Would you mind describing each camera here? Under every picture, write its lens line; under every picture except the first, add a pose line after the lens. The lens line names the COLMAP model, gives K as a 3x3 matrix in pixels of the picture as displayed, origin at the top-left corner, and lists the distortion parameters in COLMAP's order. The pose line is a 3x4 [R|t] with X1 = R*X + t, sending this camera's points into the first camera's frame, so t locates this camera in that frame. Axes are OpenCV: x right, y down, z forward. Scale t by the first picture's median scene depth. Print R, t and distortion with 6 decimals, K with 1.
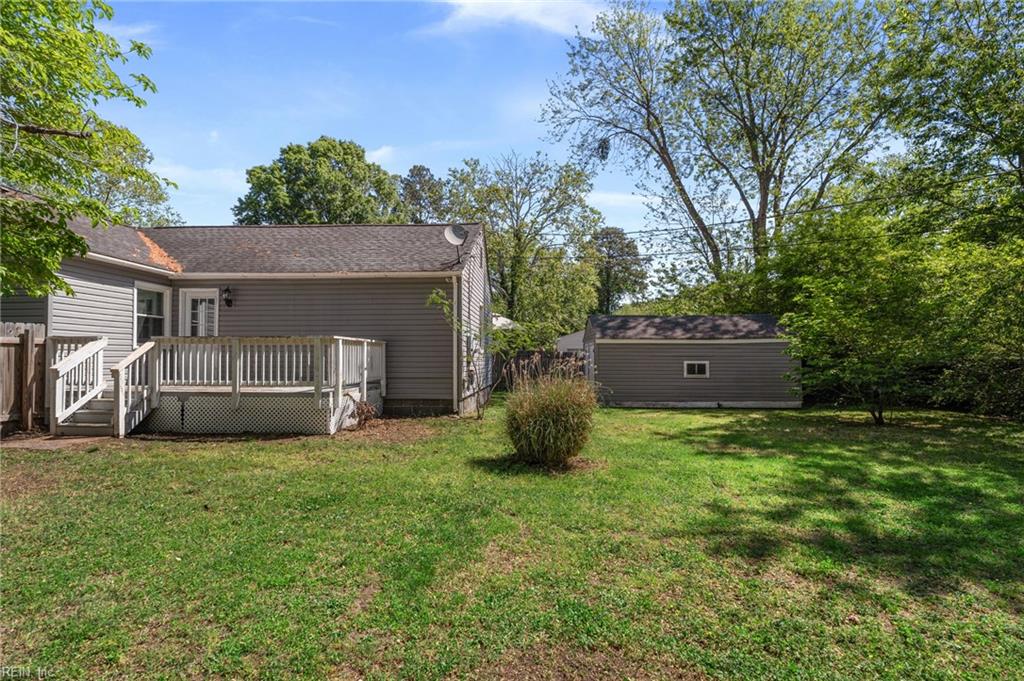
lens RADIAL K [[478.1, 0, 512.1], [0, 478.1, 348.3], [0, 0, 1]] dist [-0.002885, -0.000575]
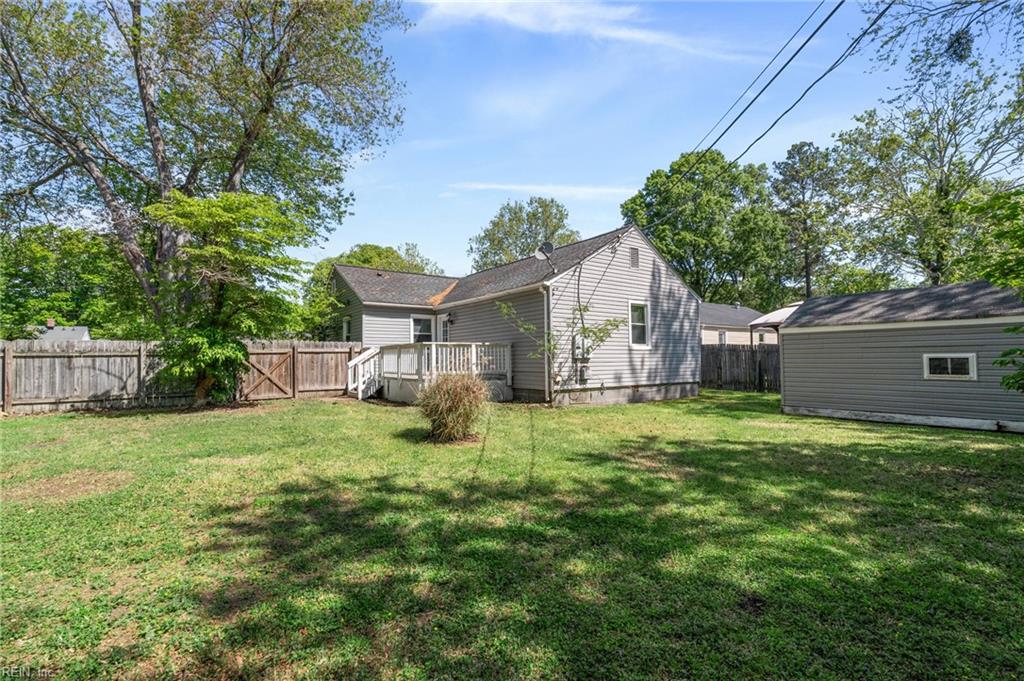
lens RADIAL K [[448.4, 0, 512.3], [0, 448.4, 341.7], [0, 0, 1]] dist [-0.000552, -0.000027]
pose [[0.631722, -0.039460, -0.774190, 0.663425], [0.029005, 0.999207, -0.027261, 0.014157], [0.774653, -0.005234, 0.632365, 0.228637]]
